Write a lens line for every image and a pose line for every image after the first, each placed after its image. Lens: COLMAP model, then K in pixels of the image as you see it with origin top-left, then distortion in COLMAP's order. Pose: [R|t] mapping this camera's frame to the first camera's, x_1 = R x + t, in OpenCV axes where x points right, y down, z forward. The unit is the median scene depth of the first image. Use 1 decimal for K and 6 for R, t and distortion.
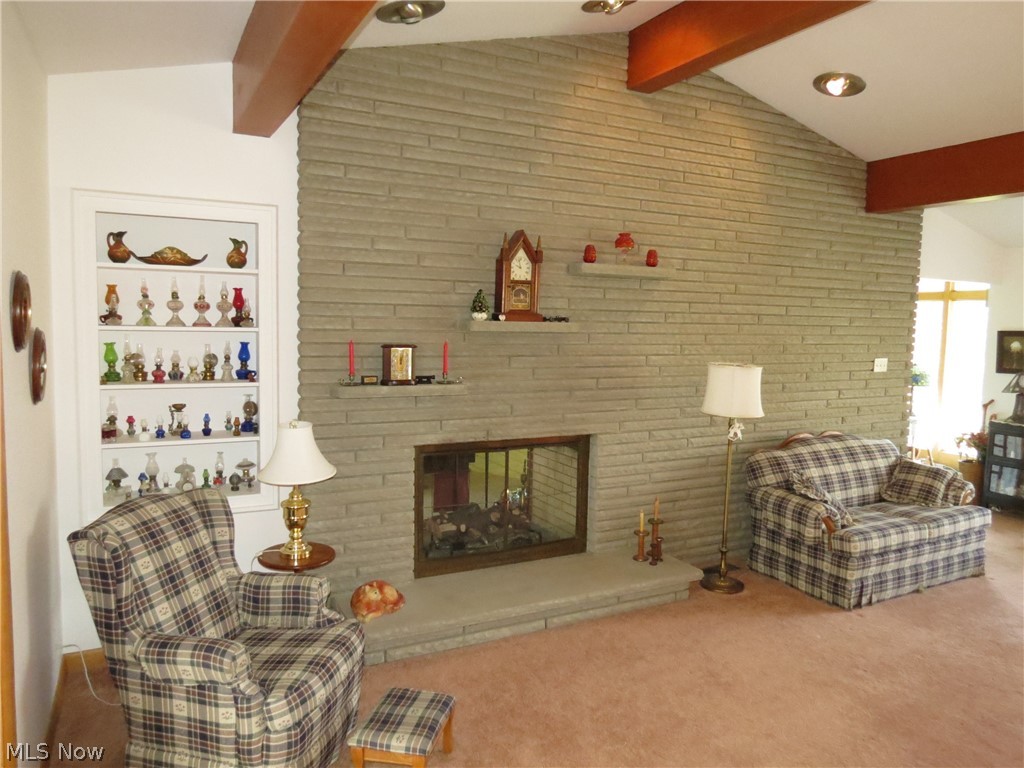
lens RADIAL K [[729.9, 0, 518.0], [0, 729.9, 381.8], [0, 0, 1]] dist [-0.024342, 0.011751]
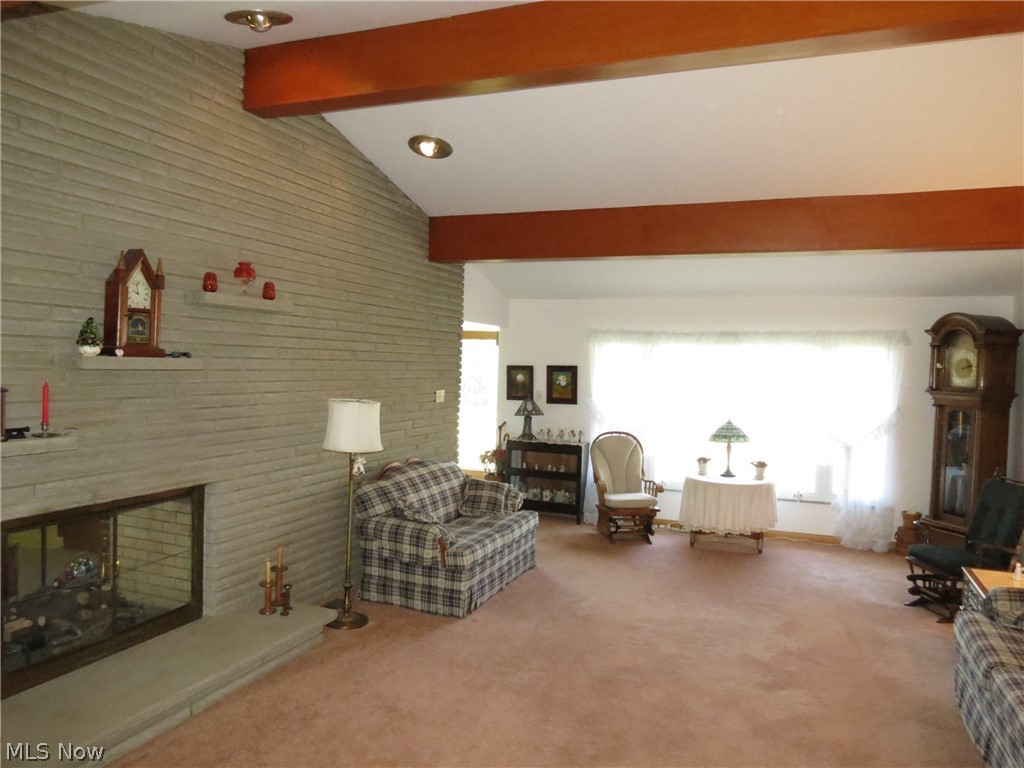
lens RADIAL K [[729.9, 0, 517.8], [0, 729.9, 381.3], [0, 0, 1]] dist [-0.024342, 0.011751]
pose [[0.759474, -0.011926, 0.650428, -0.189239], [0.038719, 0.998888, -0.026895, -0.013823], [-0.649384, 0.045610, 0.759092, 0.075136]]
